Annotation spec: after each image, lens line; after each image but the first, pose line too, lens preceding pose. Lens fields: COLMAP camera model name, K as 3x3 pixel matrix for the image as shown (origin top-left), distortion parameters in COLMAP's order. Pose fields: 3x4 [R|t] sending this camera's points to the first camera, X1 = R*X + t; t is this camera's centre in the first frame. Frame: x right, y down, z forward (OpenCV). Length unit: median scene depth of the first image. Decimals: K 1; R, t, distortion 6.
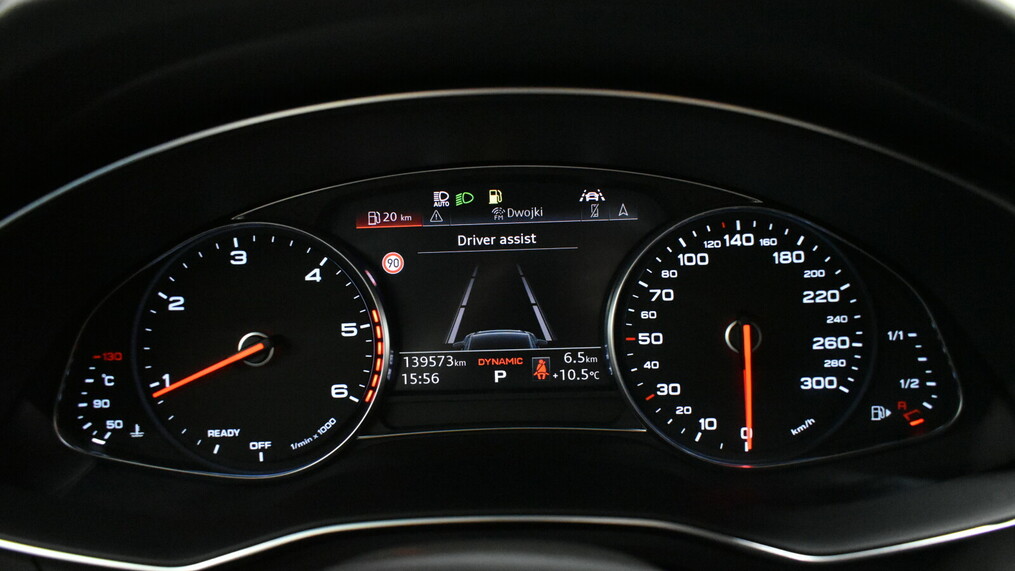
lens RADIAL K [[769.5, 0, 503.4], [0, 769.5, 282.4], [0, 0, 1]] dist [-0.024741, 0.010864]
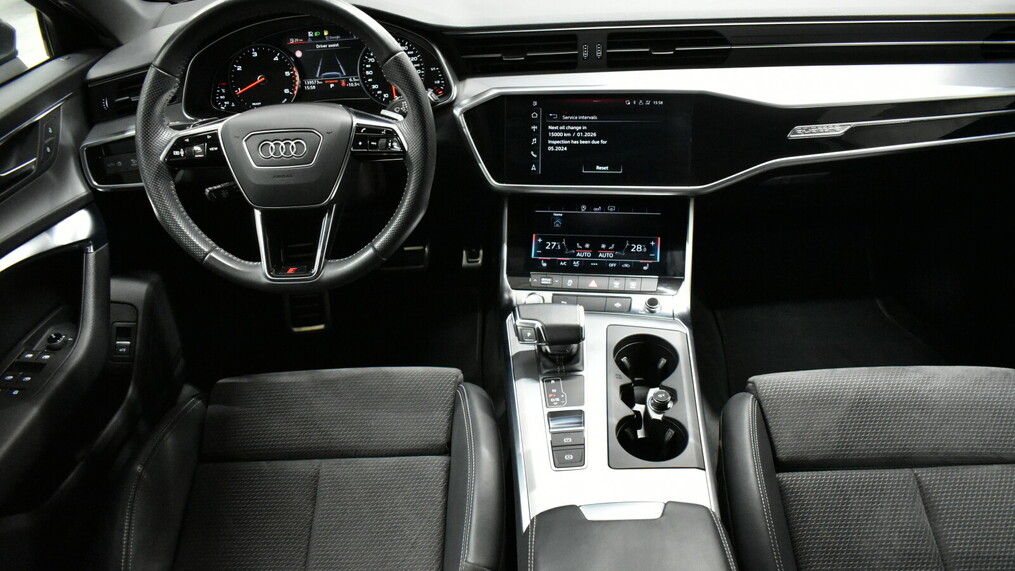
lens RADIAL K [[769.5, 0, 507.4], [0, 769.5, 285.5], [0, 0, 1]] dist [-0.024741, 0.010864]
pose [[0.999329, -0.036227, -0.005354, 0.824018], [0.036257, 0.958229, 0.283693, 0.030846], [-0.005147, -0.283697, 0.958900, -2.774922]]
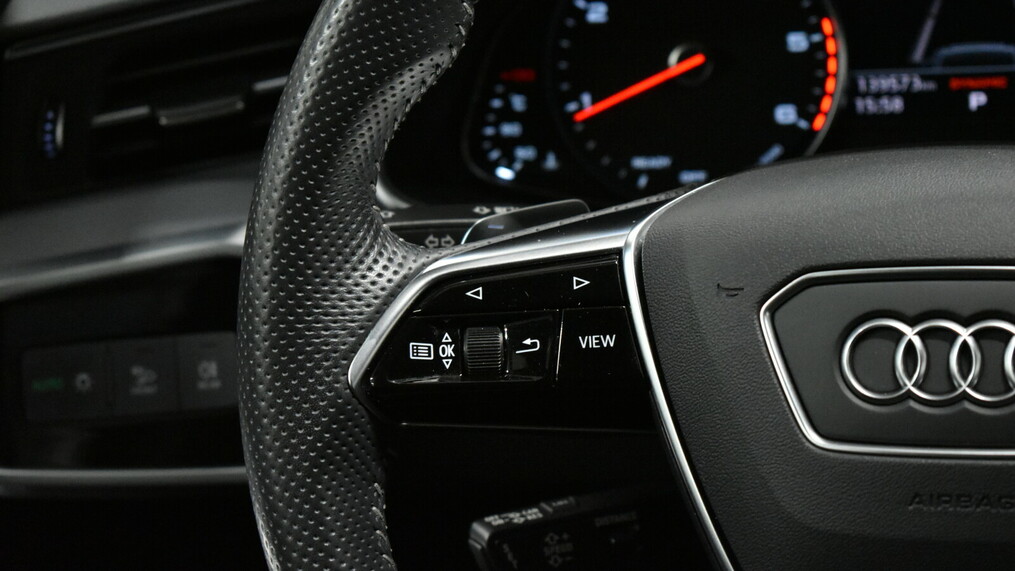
lens RADIAL K [[2322.0, 0, 506.1], [0, 2322.0, 285.2], [0, 0, 1]] dist [-0.000629, 0.000000]
pose [[0.982394, 0.010368, -0.186534, -0.036077], [0.002524, 0.997631, 0.068745, 0.152721], [0.186804, -0.068005, 0.980041, -1.592416]]
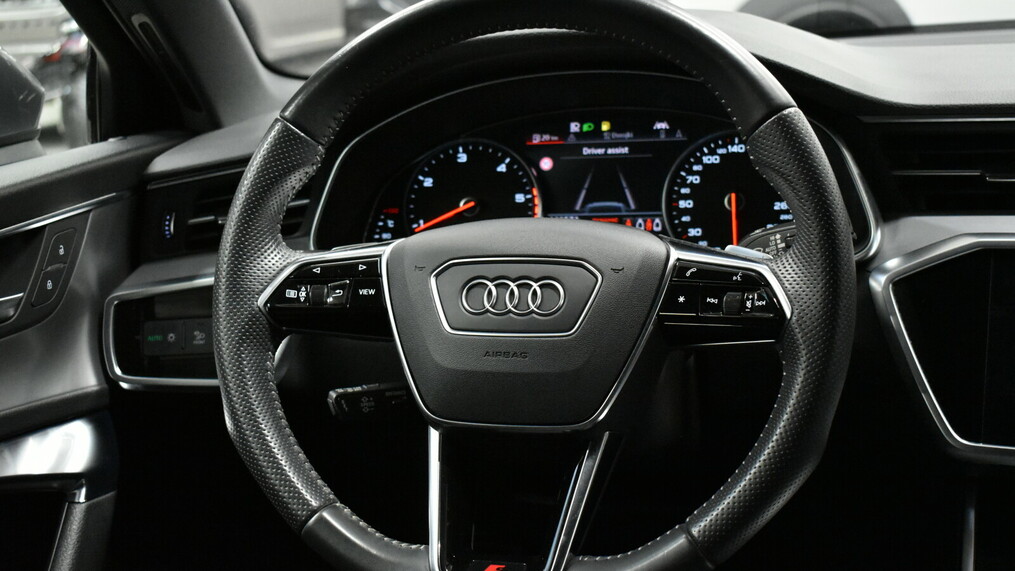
lens RADIAL K [[1422.0, 0, 501.9], [0, 1422.0, 280.8], [0, 0, 1]] dist [-0.018282, 0.000000]
pose [[0.973955, 0.025127, -0.225346, 0.515113], [-0.037280, 0.998061, -0.049836, 0.423679], [0.223657, 0.056938, 0.973003, -2.245780]]
